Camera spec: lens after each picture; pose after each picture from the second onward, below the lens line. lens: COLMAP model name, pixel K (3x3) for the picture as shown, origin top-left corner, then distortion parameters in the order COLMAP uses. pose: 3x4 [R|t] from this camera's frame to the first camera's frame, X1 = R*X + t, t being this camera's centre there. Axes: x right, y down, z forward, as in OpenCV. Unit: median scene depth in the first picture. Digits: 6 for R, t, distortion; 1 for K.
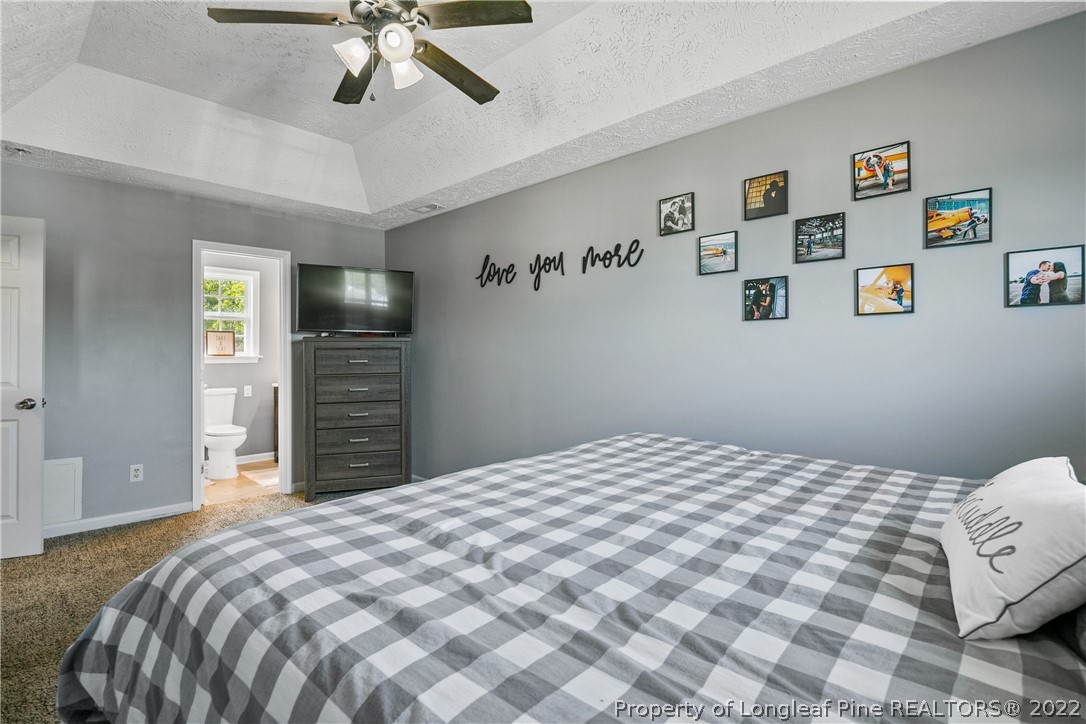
lens RADIAL K [[535.0, 0, 535.6], [0, 535.0, 354.7], [0, 0, 1]] dist [0.000314, -0.002034]
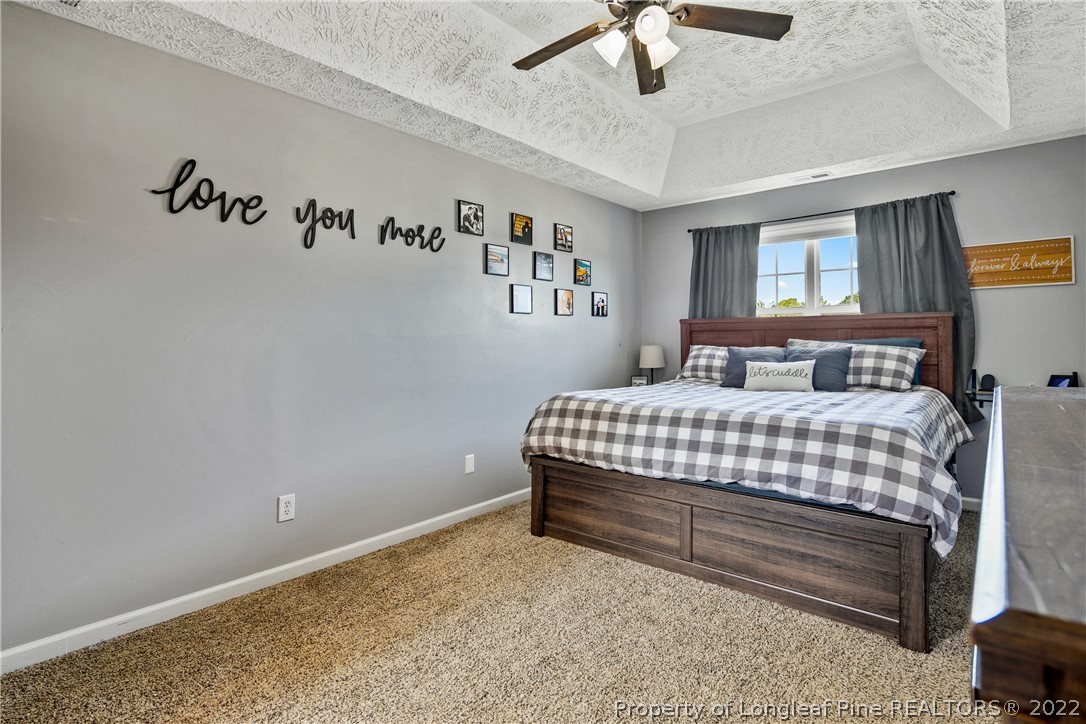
lens RADIAL K [[535.0, 0, 547.1], [0, 535.0, 332.8], [0, 0, 1]] dist [0.000314, -0.002034]
pose [[-0.059356, 0.017066, 0.998091, -0.899792], [0.009683, 0.999817, -0.016519, 0.011168], [-0.998190, 0.008684, -0.059510, 0.885853]]
